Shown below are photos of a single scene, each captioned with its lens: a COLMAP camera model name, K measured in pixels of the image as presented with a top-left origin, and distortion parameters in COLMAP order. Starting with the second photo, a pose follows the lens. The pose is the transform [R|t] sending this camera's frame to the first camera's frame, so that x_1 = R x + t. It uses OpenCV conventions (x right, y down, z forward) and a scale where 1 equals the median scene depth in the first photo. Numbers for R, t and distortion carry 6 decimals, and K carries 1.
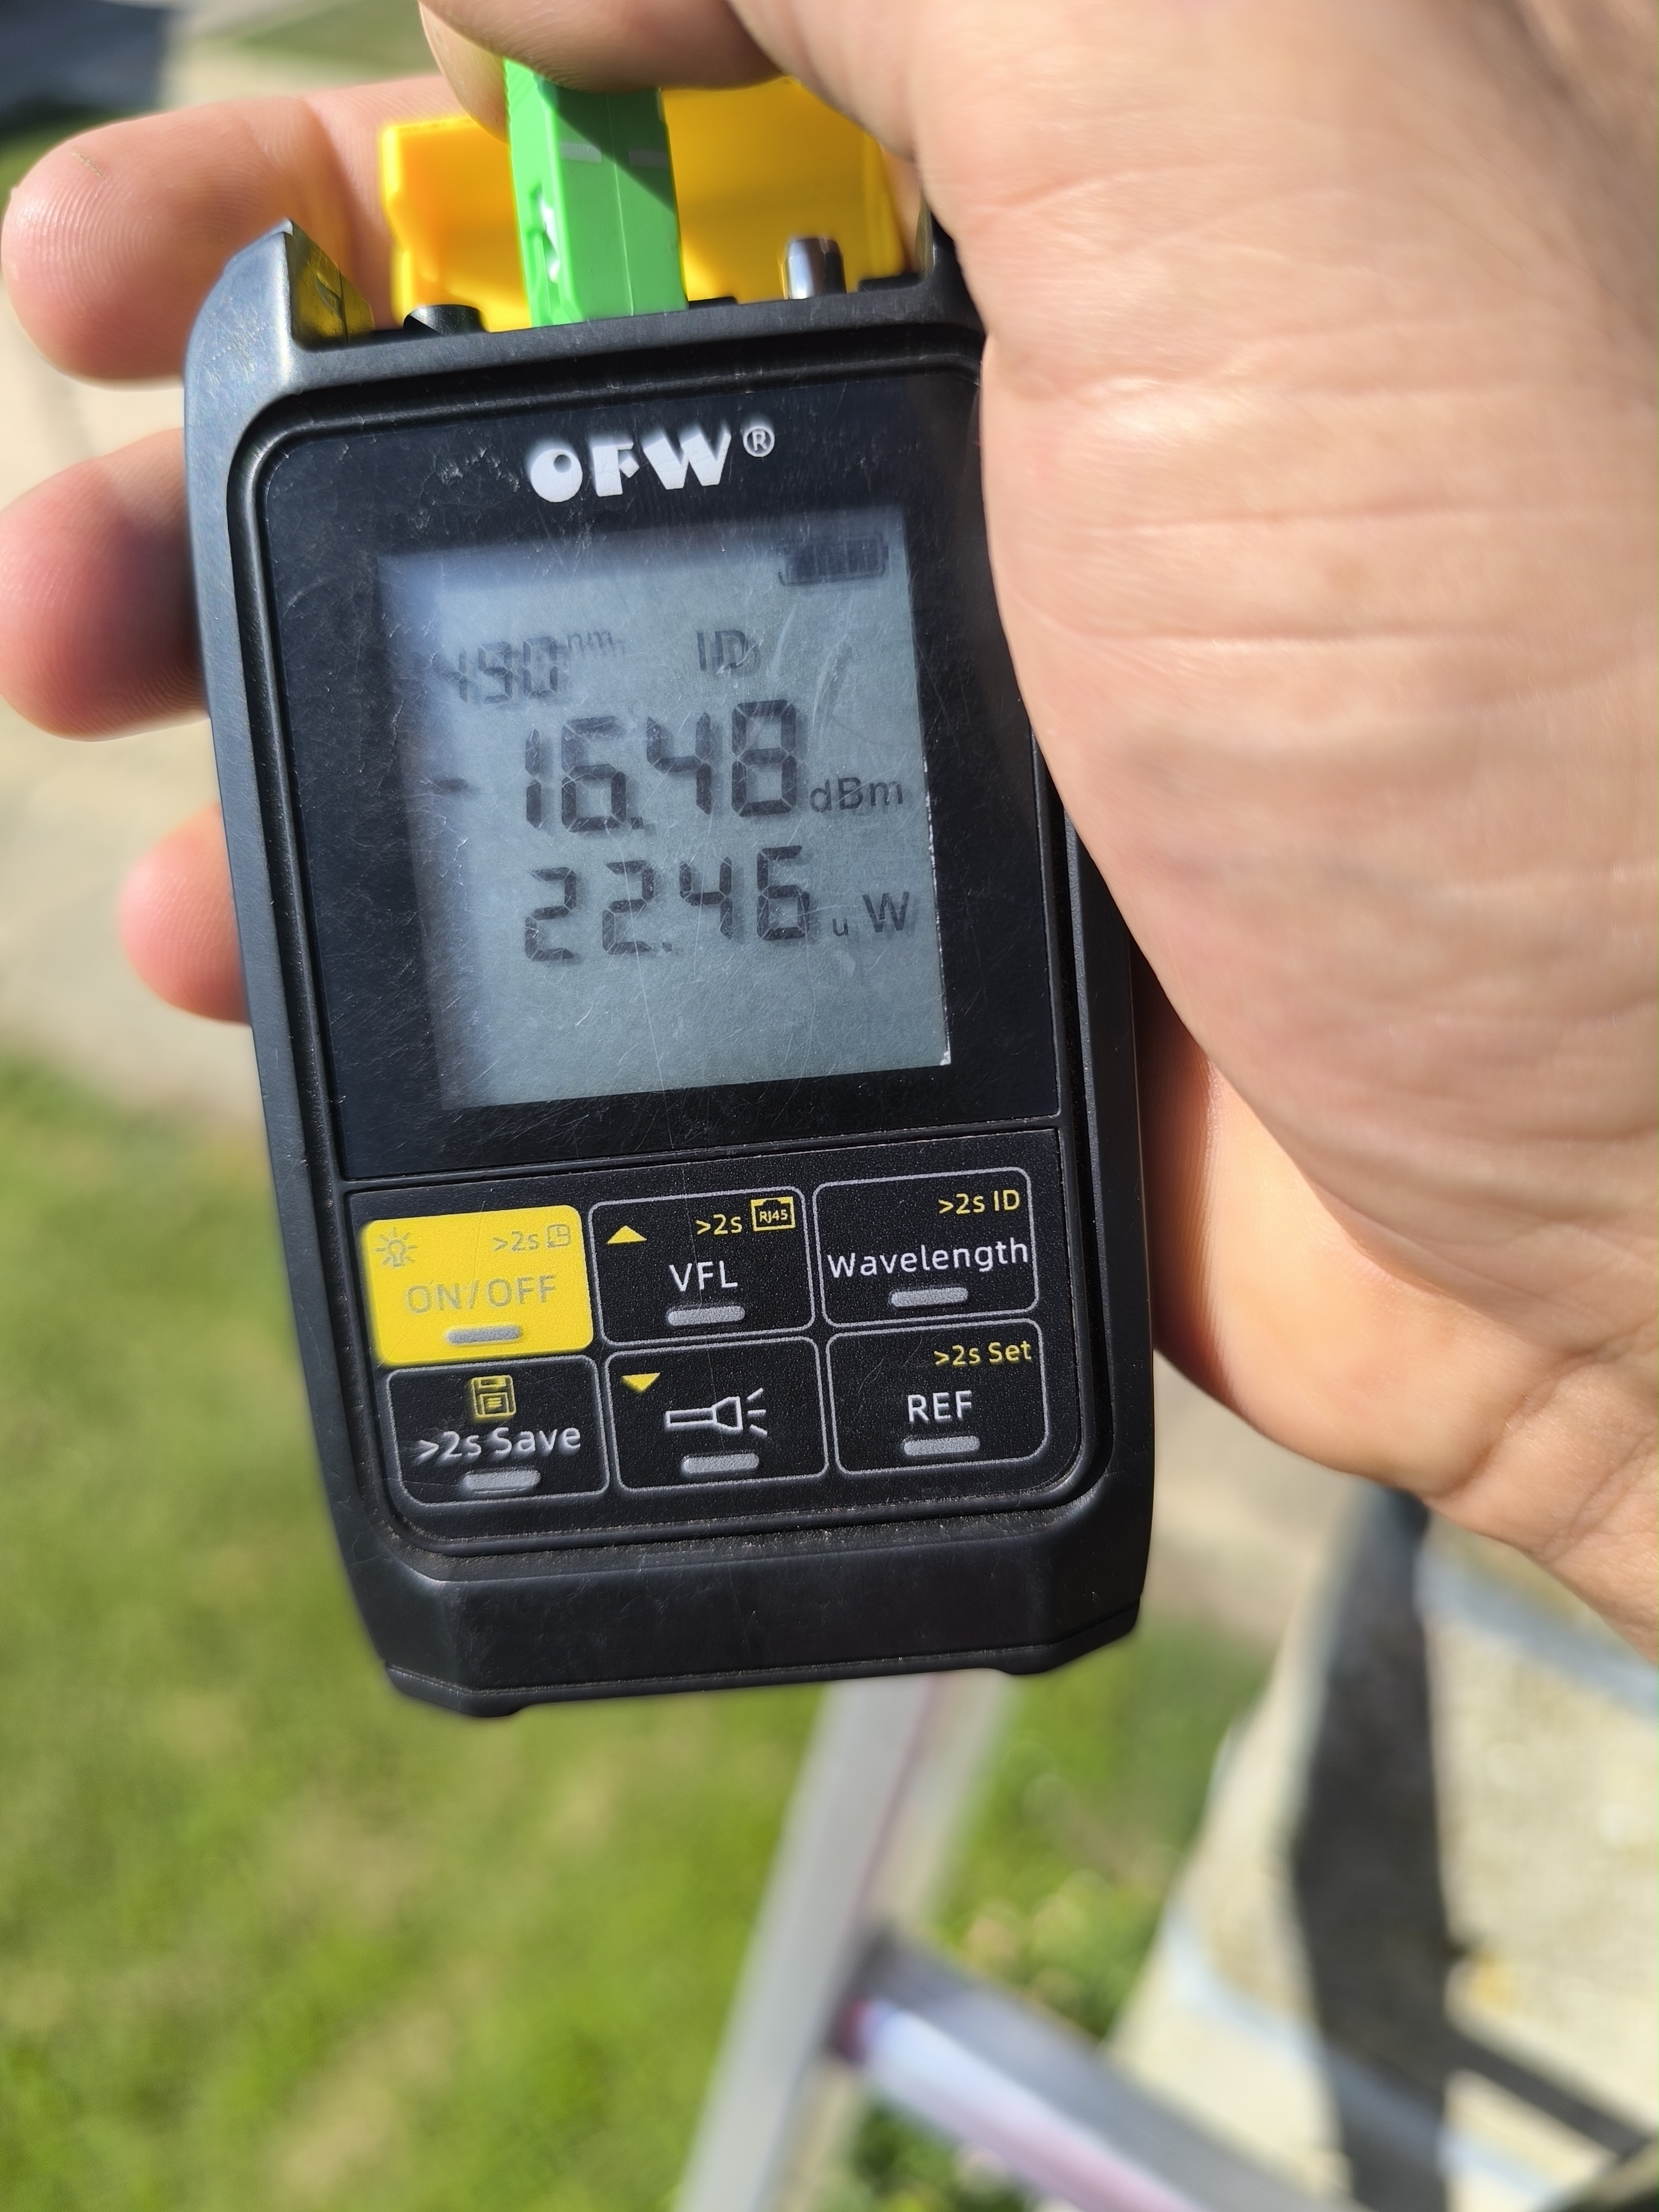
lens RADIAL K [[1458.8, 0, 829.5], [0, 1458.8, 1106.0], [0, 0, 1]] dist [-0.000824, -0.032971]
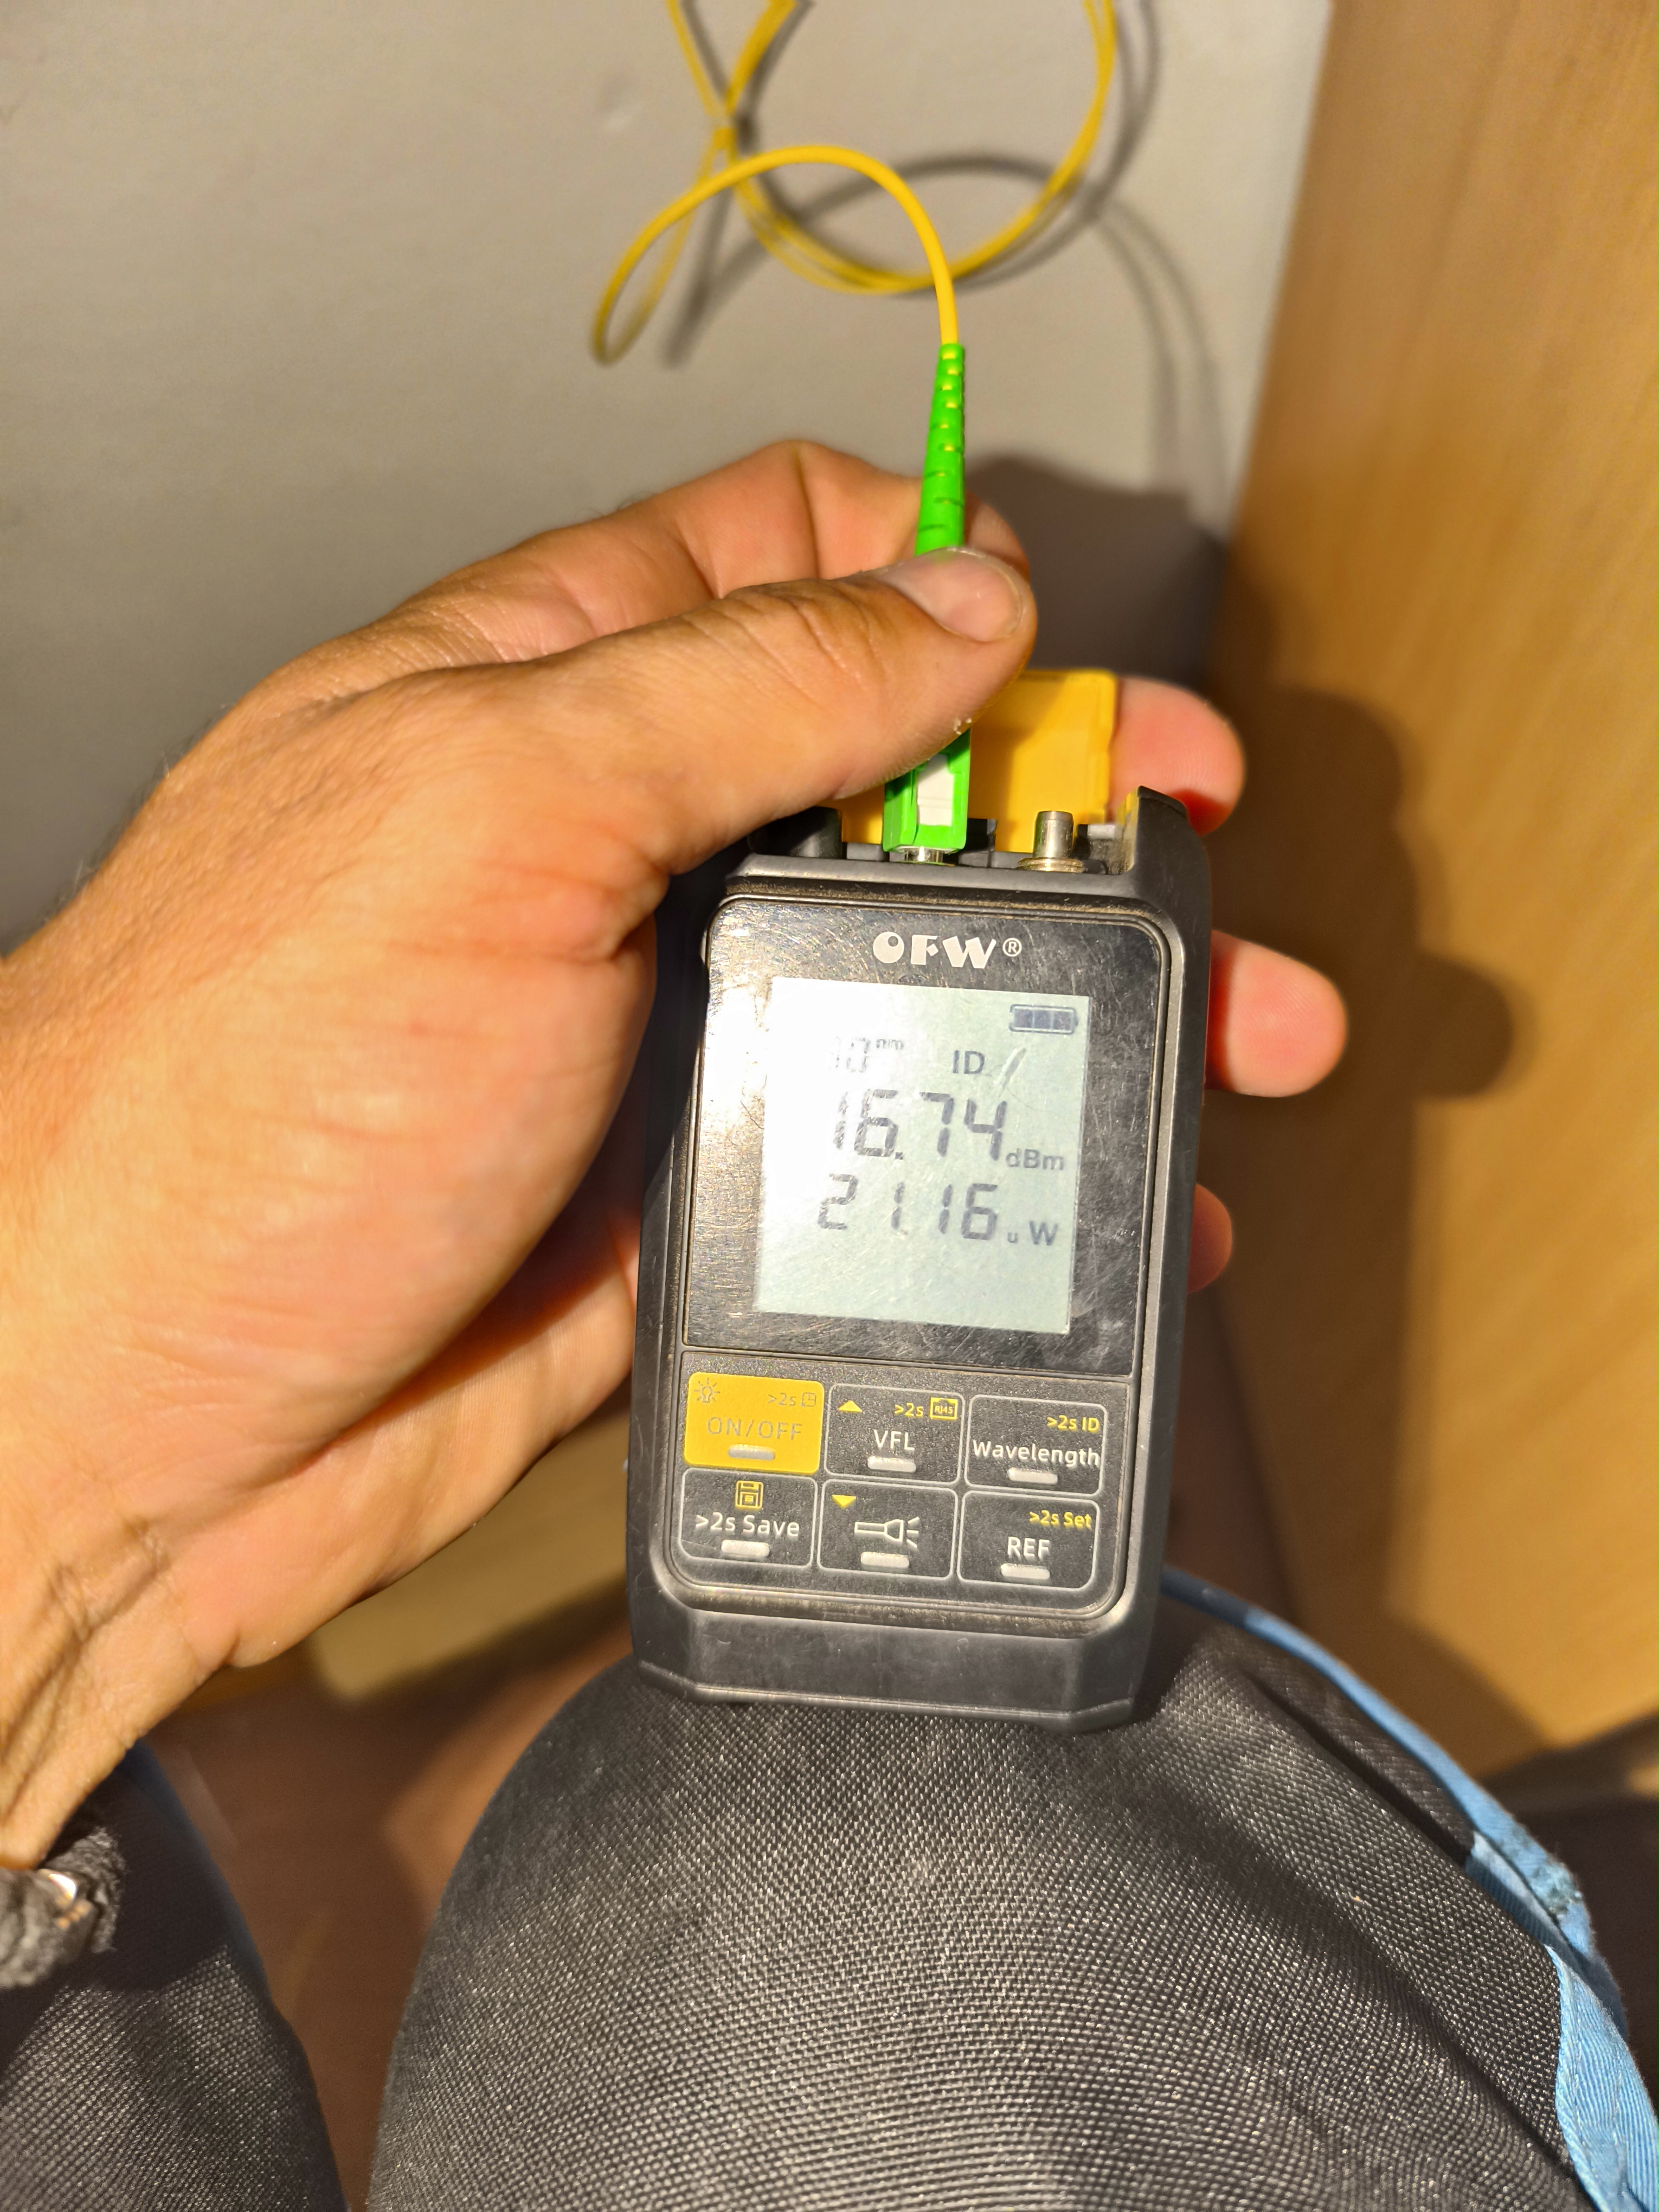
lens RADIAL K [[1527.3, 0, 829.5], [0, 1527.3, 1106.0], [0, 0, 1]] dist [0.028432, -0.038617]
pose [[0.987055, 0.157453, -0.030522, -0.162023], [-0.159286, 0.984612, -0.071883, -0.111448], [0.018734, 0.075814, 0.996946, -0.691578]]
